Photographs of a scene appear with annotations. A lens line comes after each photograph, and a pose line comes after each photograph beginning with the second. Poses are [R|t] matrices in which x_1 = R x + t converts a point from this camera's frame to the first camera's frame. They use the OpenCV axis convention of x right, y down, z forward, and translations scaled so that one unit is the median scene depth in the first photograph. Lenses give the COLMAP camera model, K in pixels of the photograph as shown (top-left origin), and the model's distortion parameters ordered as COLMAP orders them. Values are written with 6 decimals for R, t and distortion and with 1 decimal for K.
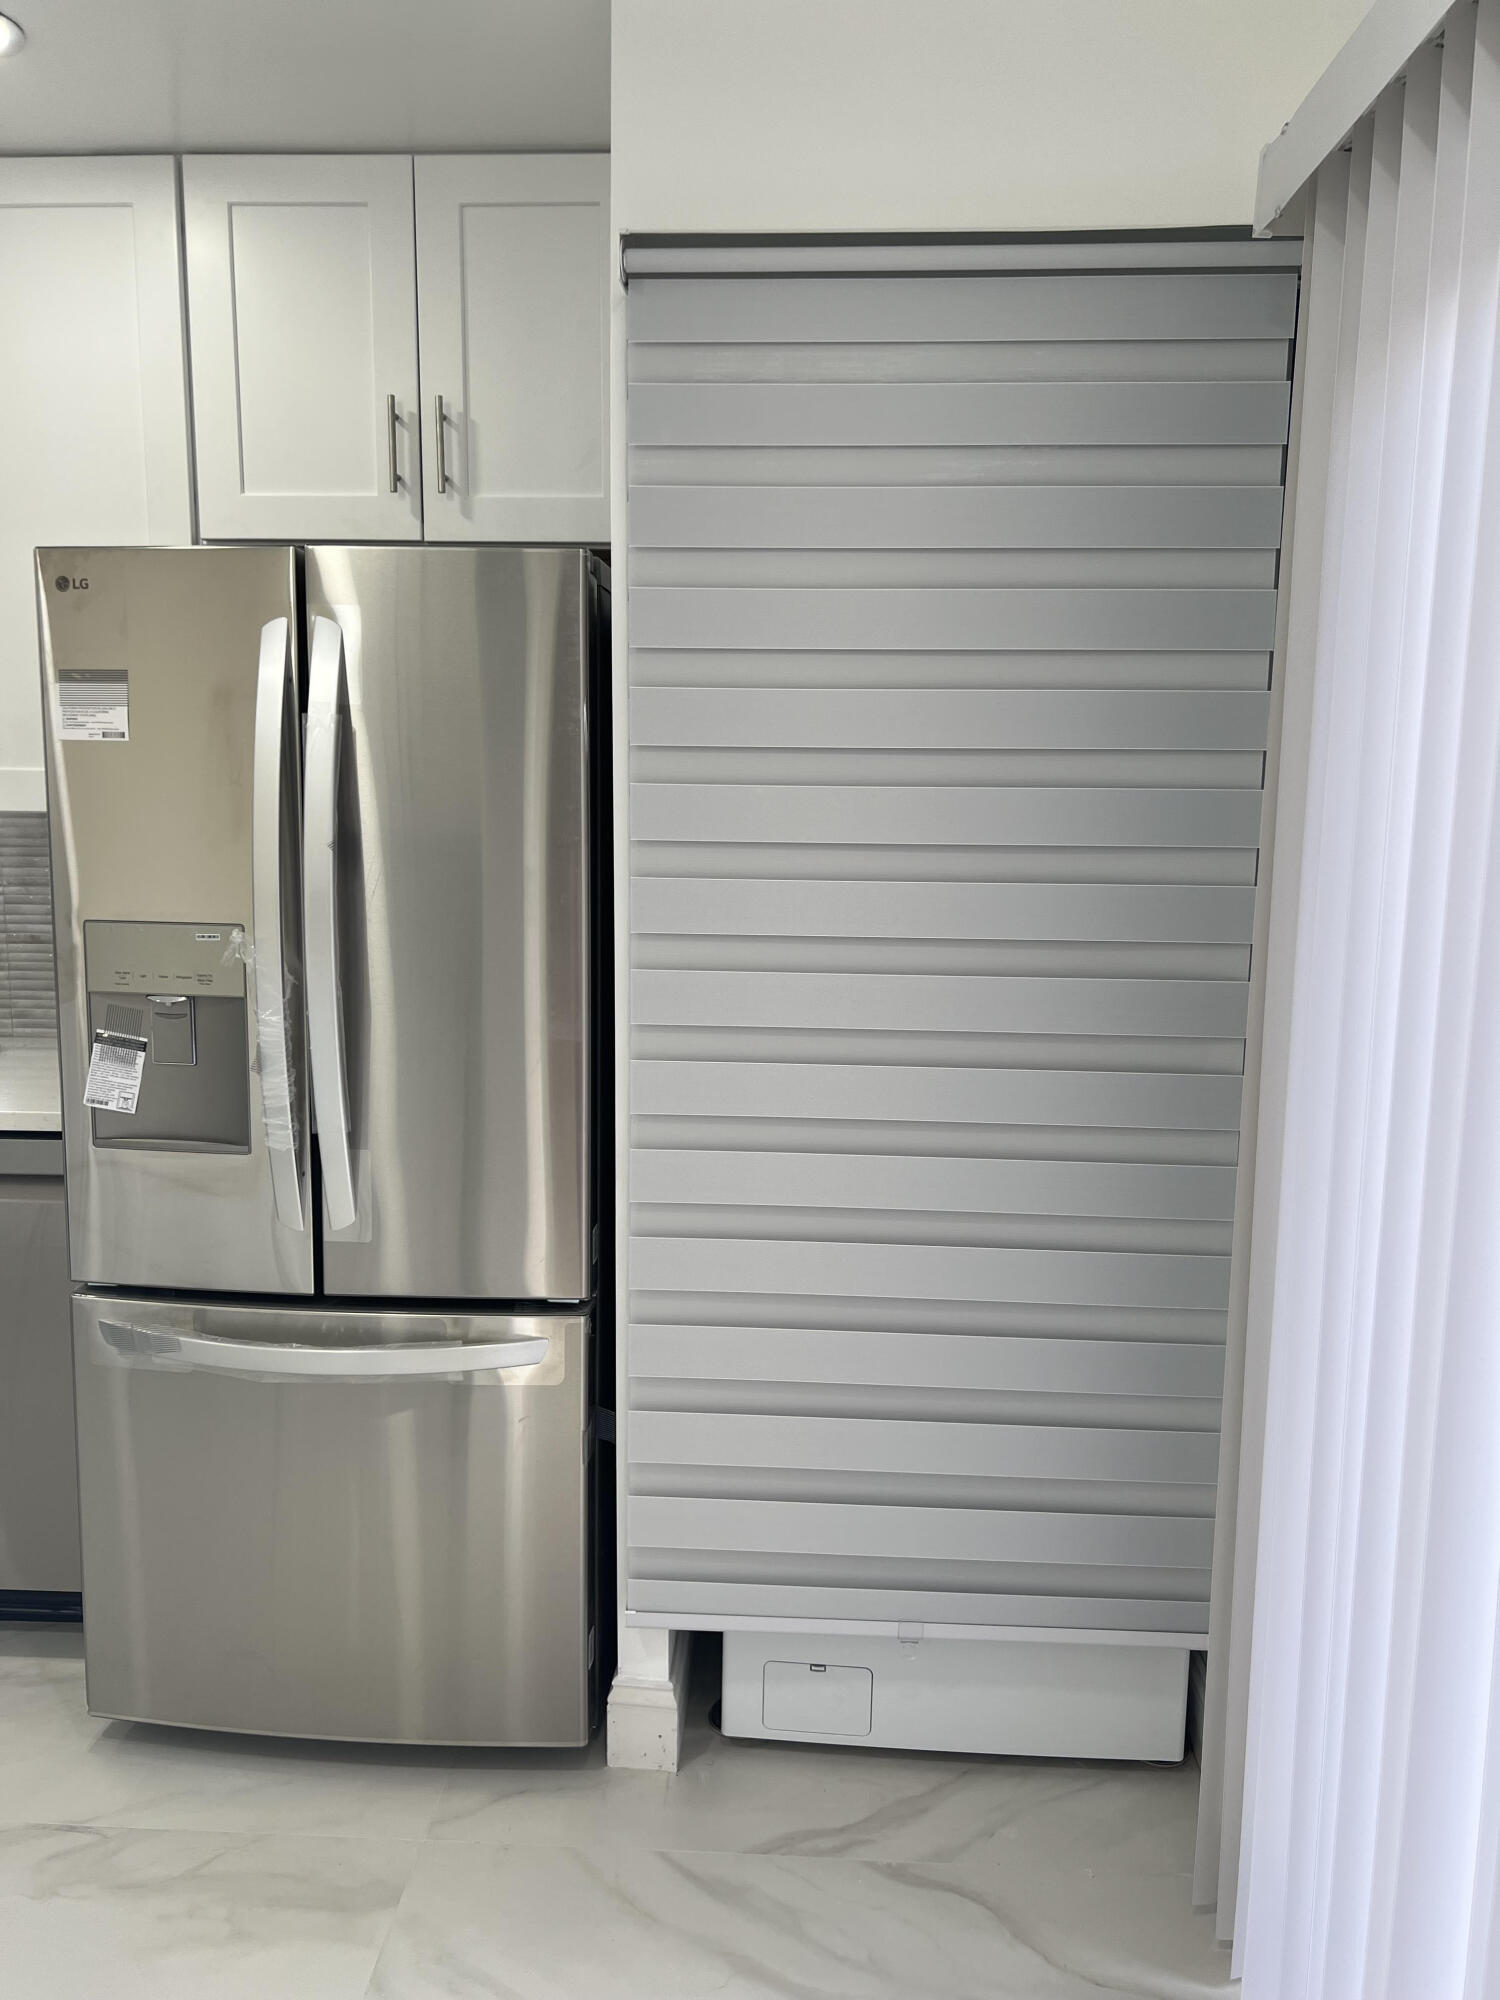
lens RADIAL K [[1491.0, 0, 743.9], [0, 1491.0, 953.1], [0, 0, 1]] dist [0.032922, -0.002105]
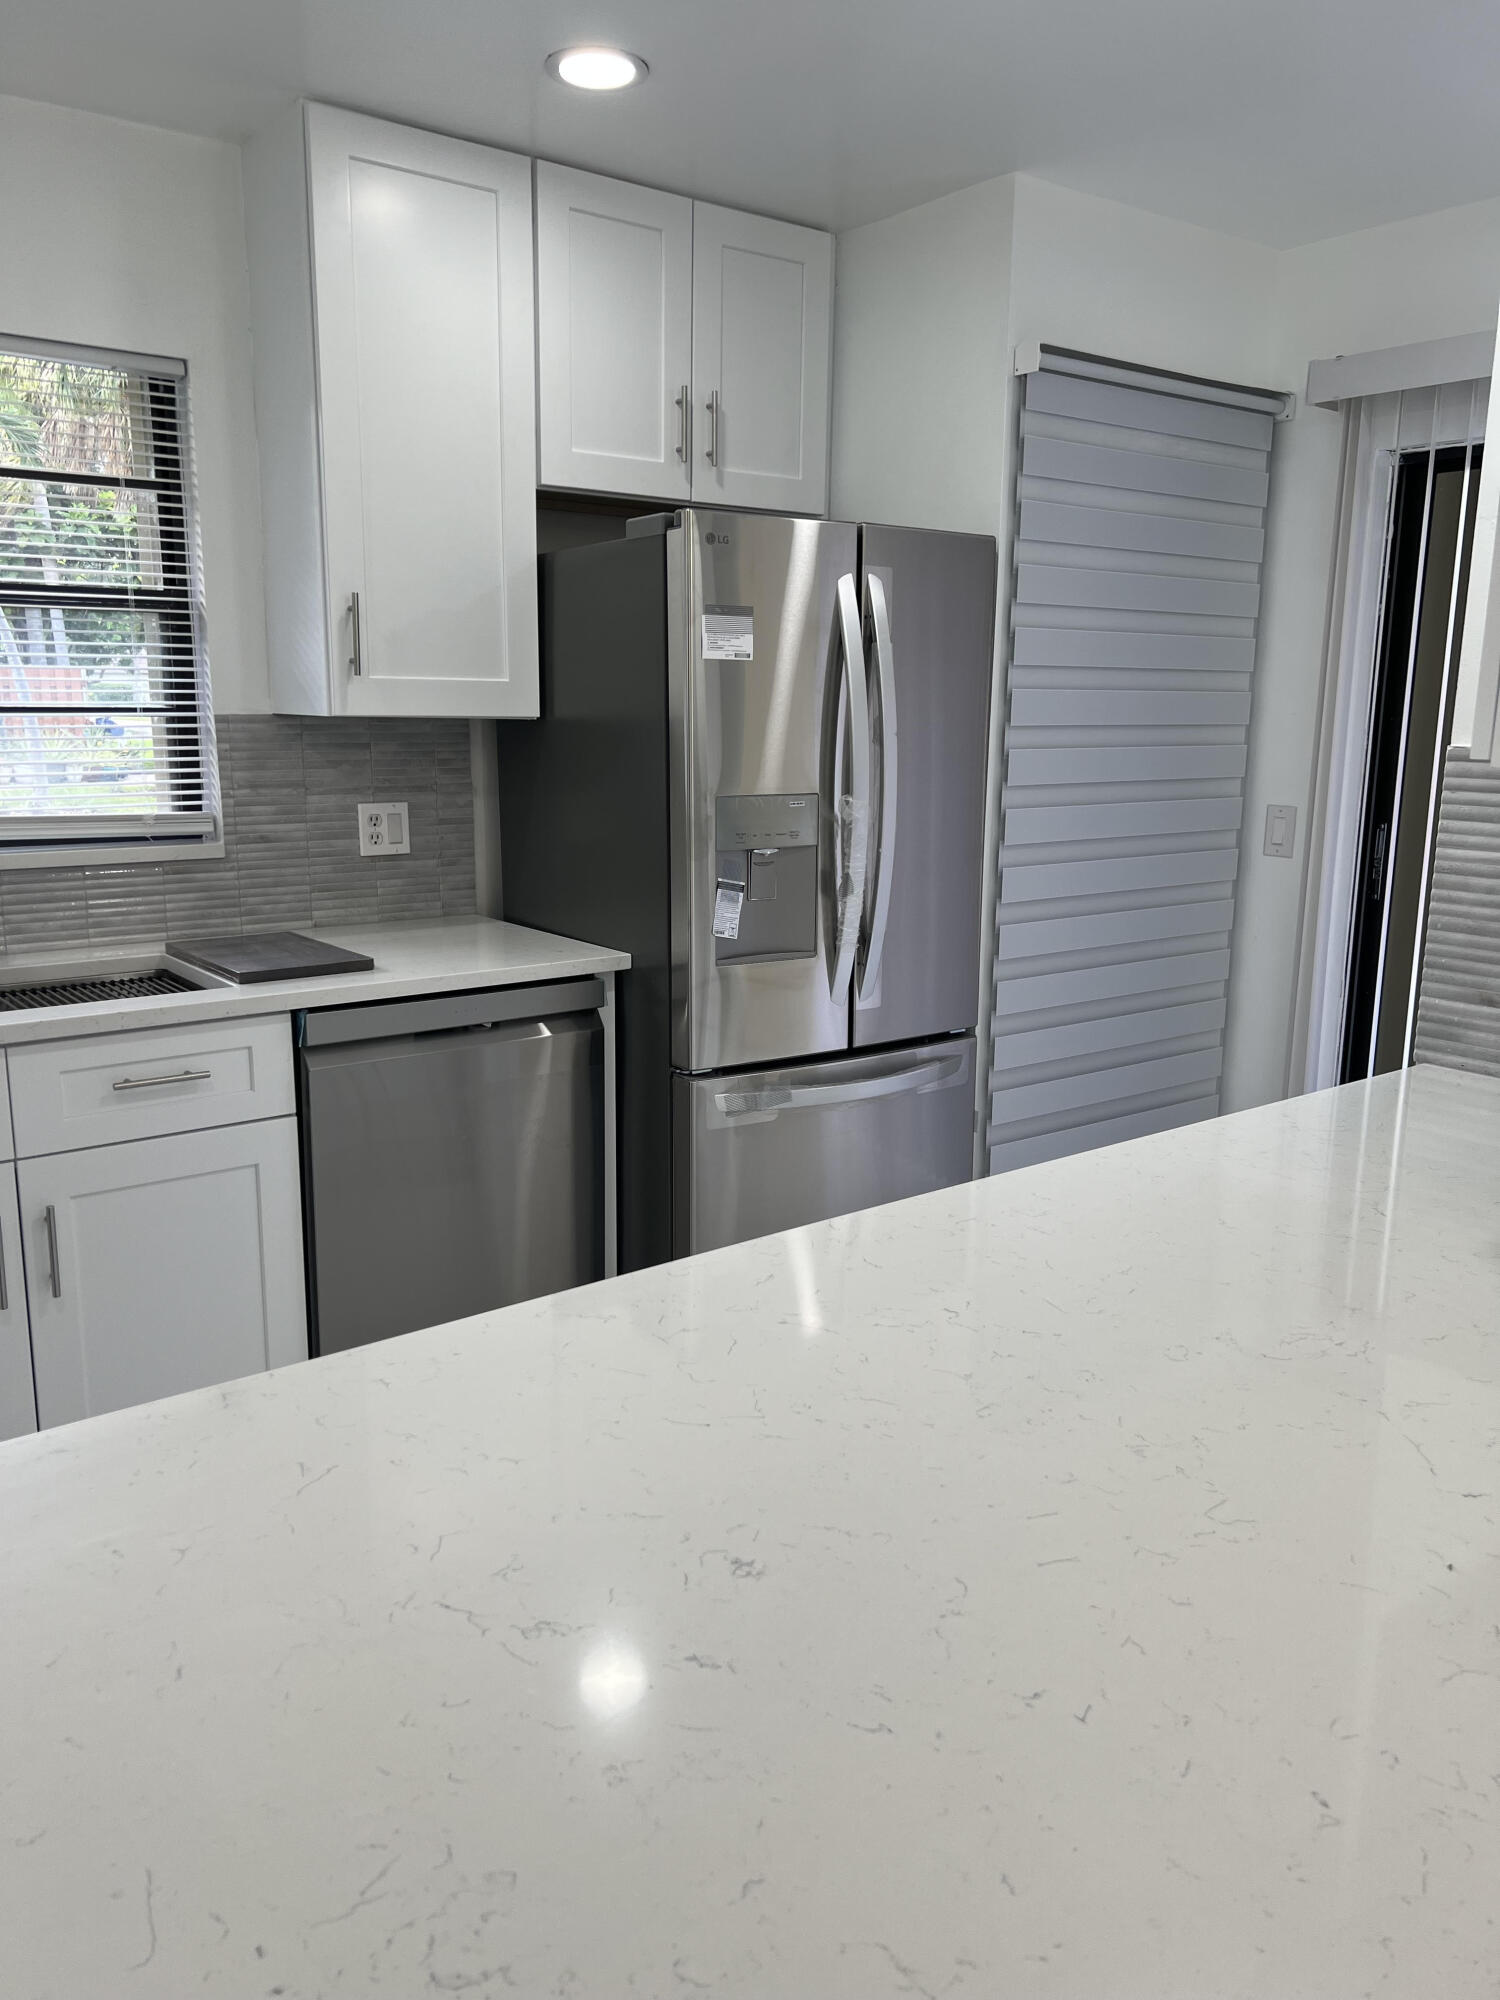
lens RADIAL K [[1466.8, 0, 750.0], [0, 1466.8, 1000.0], [0, 0, 1]] dist [0.004168, -0.066229]
pose [[0.757650, -0.131343, 0.639309, -1.231113], [0.068051, 0.990100, 0.122764, -0.000343], [-0.649104, -0.049506, 0.759087, -0.018034]]
